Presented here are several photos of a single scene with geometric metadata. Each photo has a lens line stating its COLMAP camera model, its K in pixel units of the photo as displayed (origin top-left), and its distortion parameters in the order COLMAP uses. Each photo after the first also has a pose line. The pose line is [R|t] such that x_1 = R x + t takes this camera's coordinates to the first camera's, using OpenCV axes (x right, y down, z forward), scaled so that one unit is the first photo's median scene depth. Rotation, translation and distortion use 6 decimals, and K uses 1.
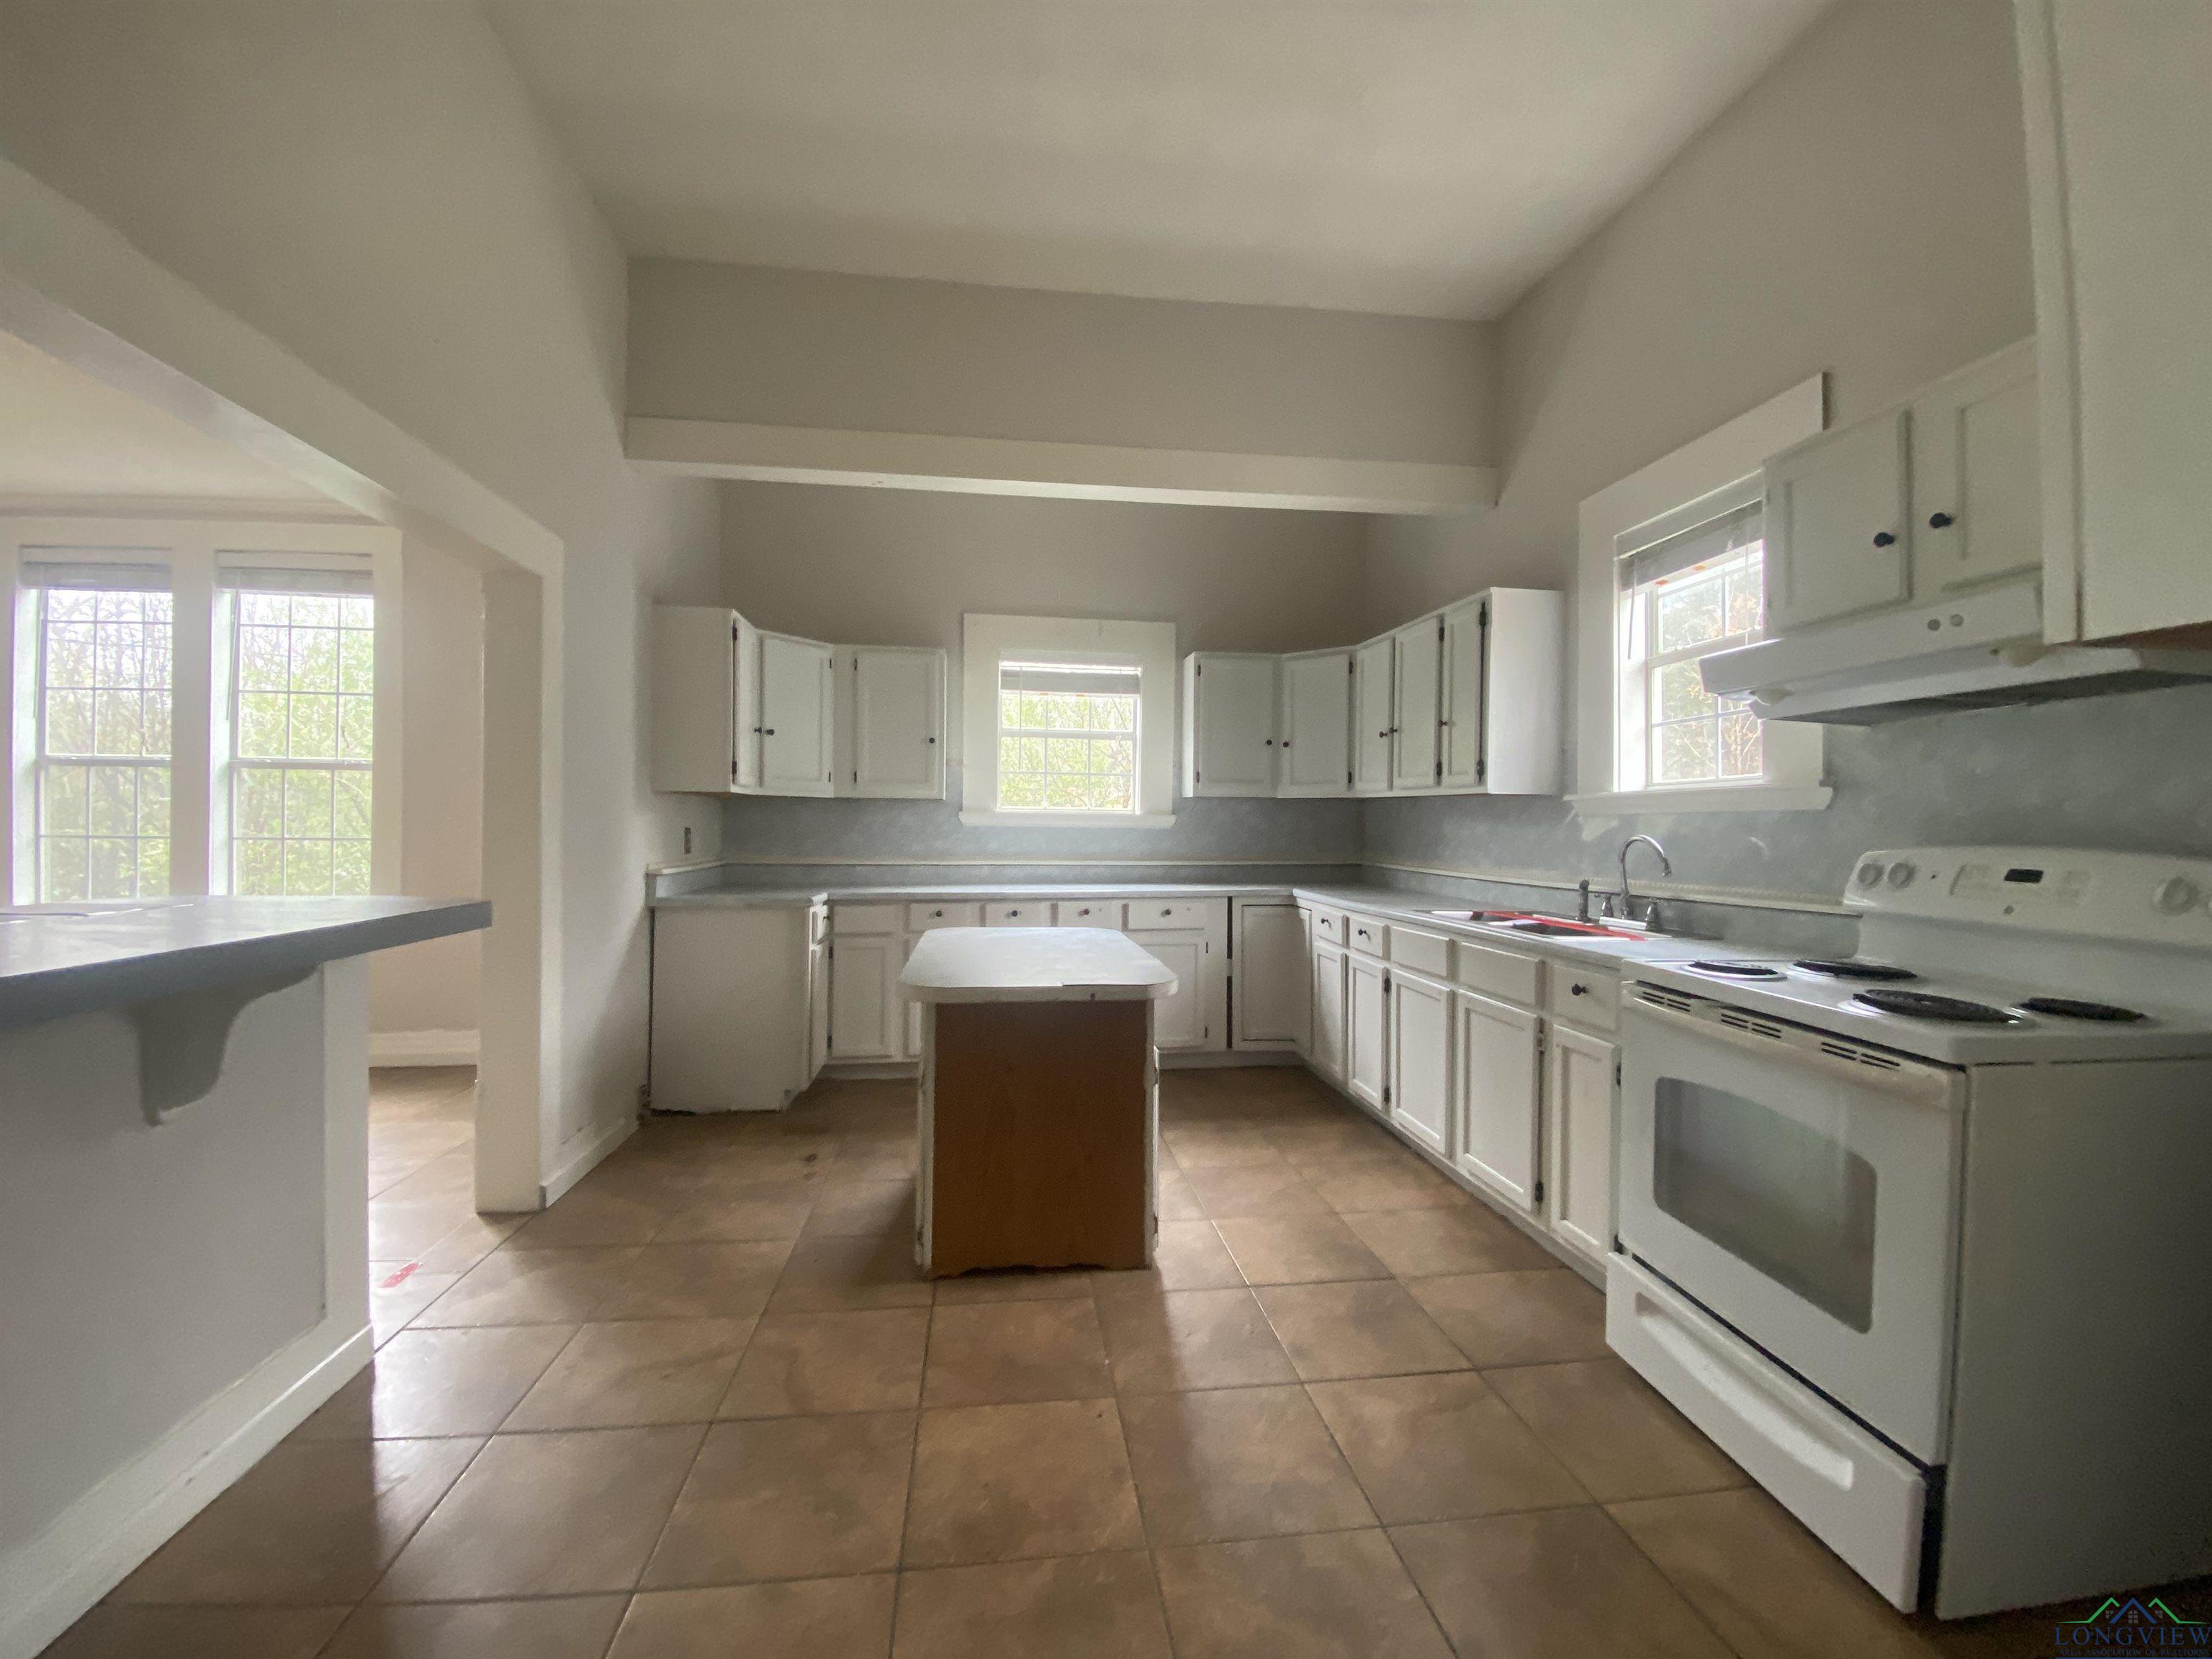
lens RADIAL K [[885.0, 0, 1100.0], [0, 885.0, 825.0], [0, 0, 1]] dist [-0.002730, -0.003378]
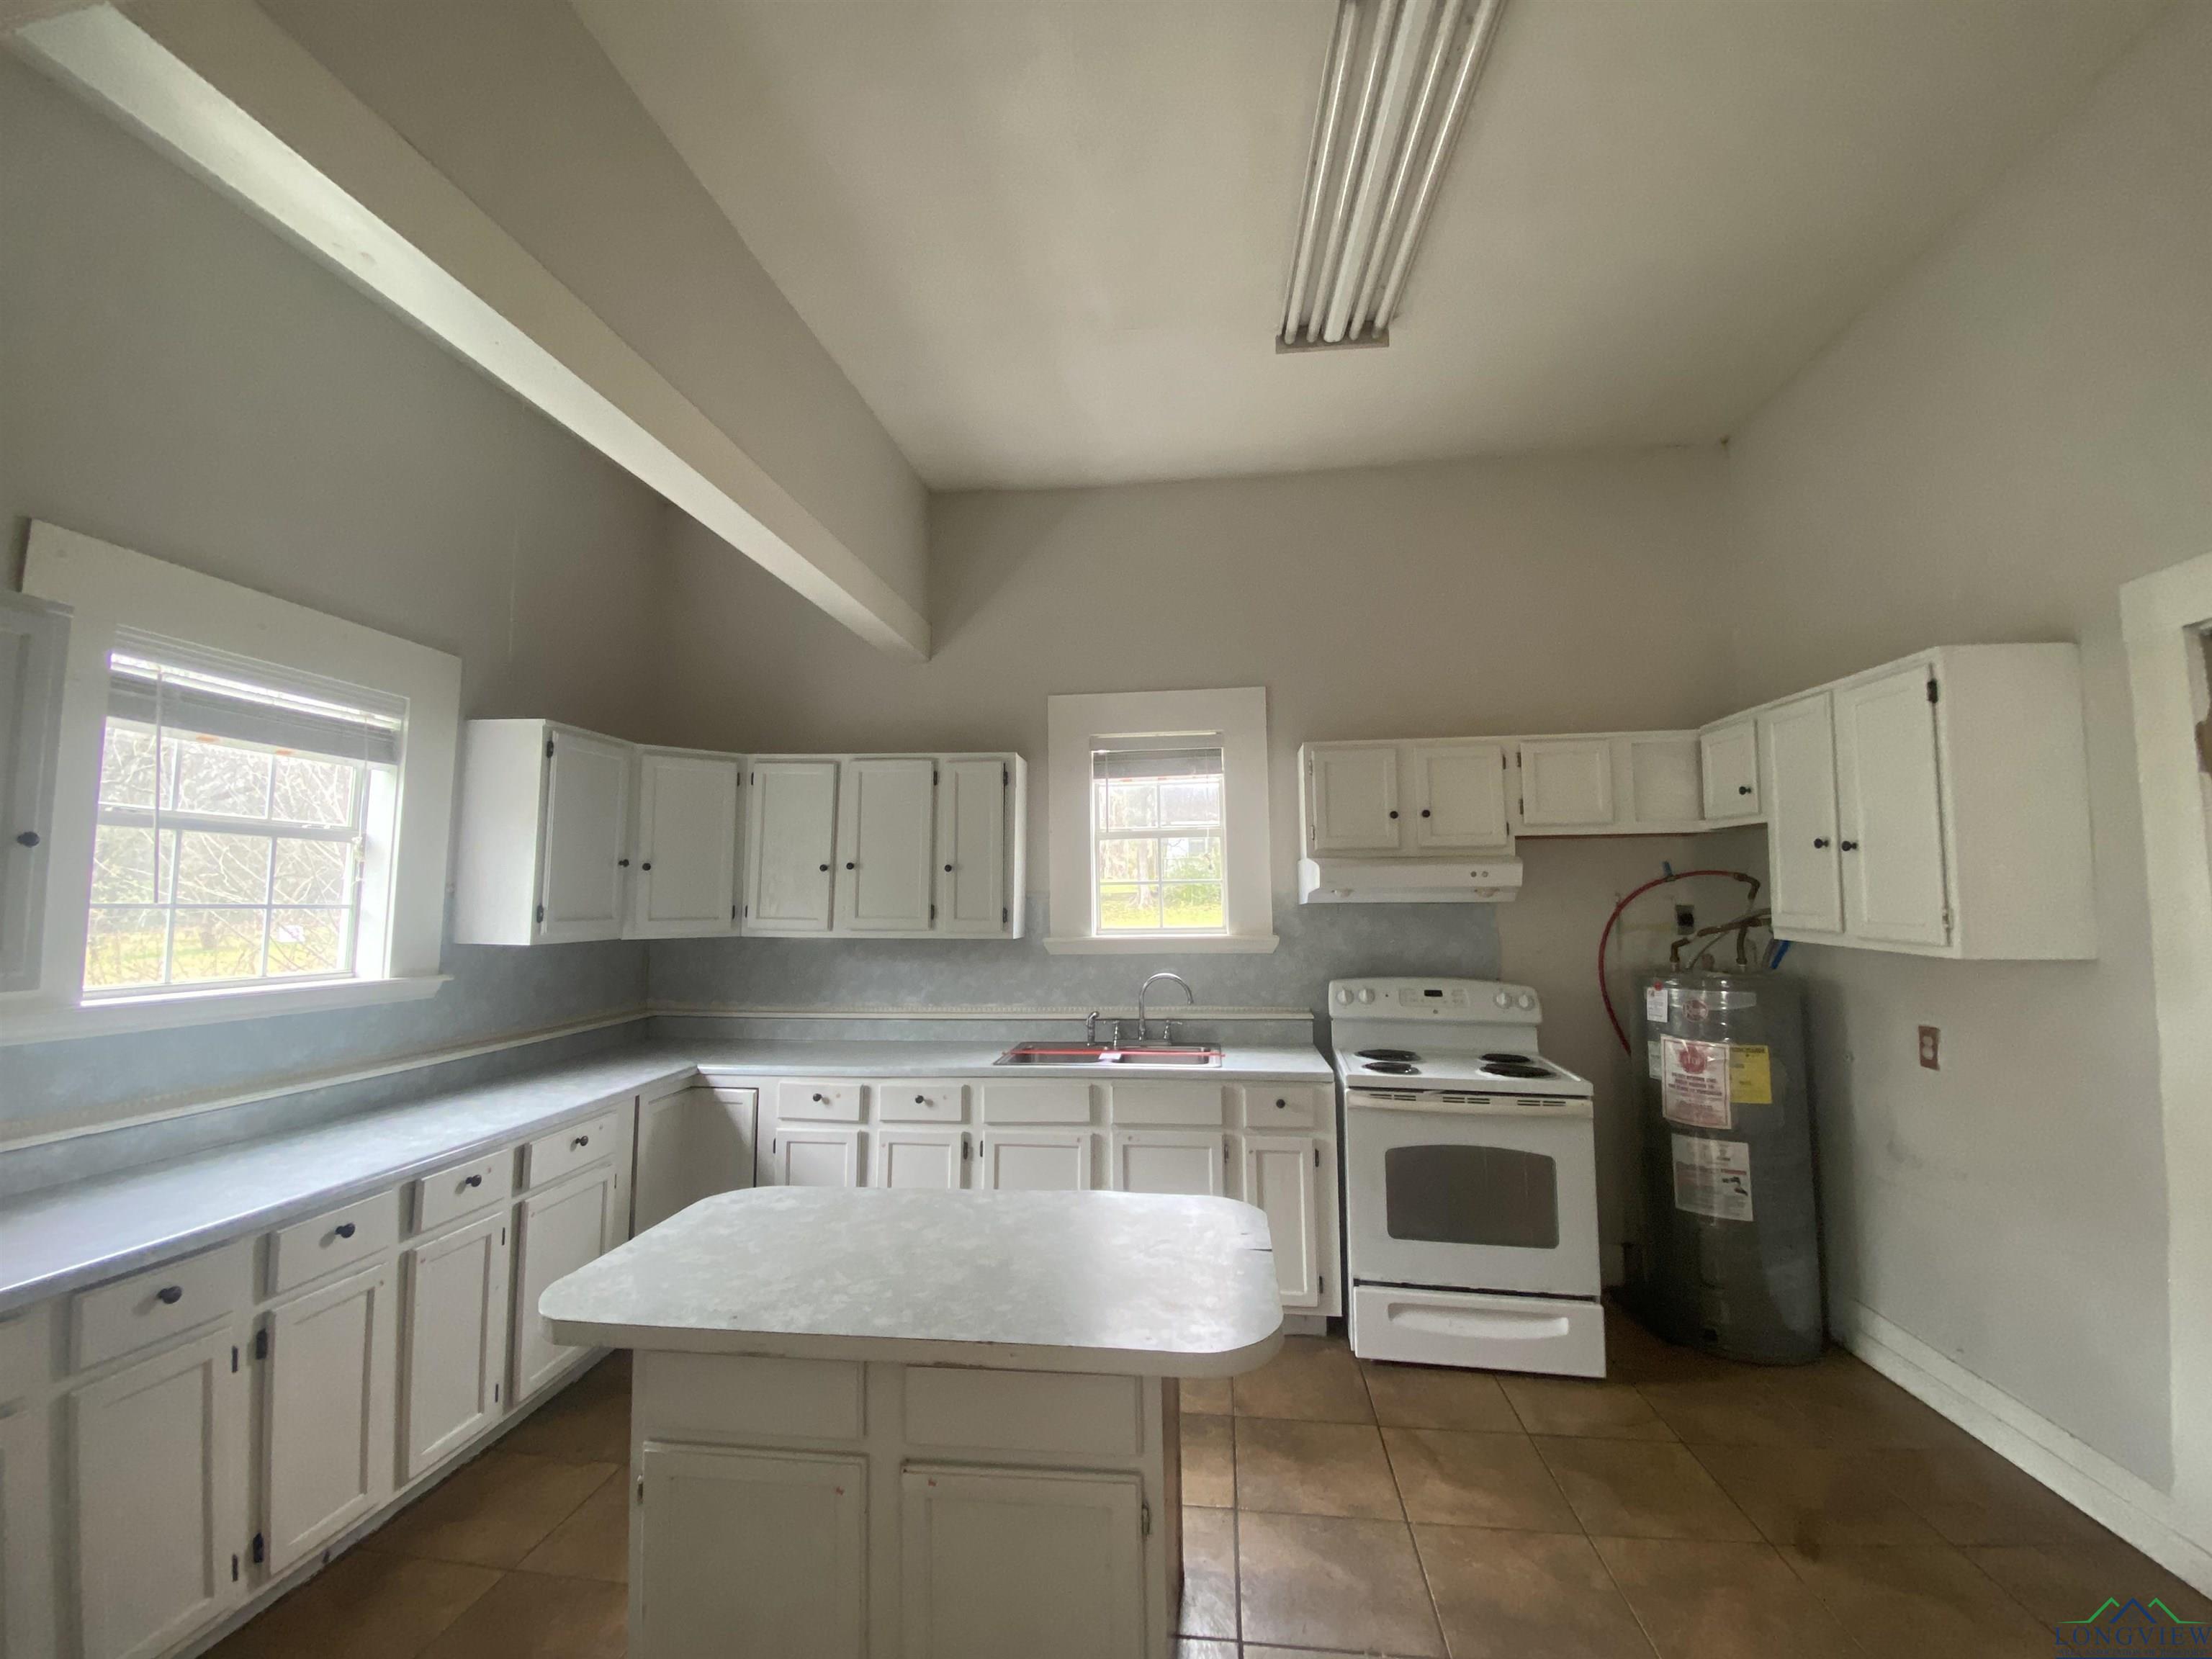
lens RADIAL K [[885.0, 0, 1106.0], [0, 885.0, 822.0], [0, 0, 1]] dist [-0.002730, -0.003378]
pose [[0.257251, 0.076606, 0.963303, -0.525752], [0.009925, 0.996591, -0.081903, -0.081939], [-0.966294, 0.030631, 0.255614, 0.558264]]
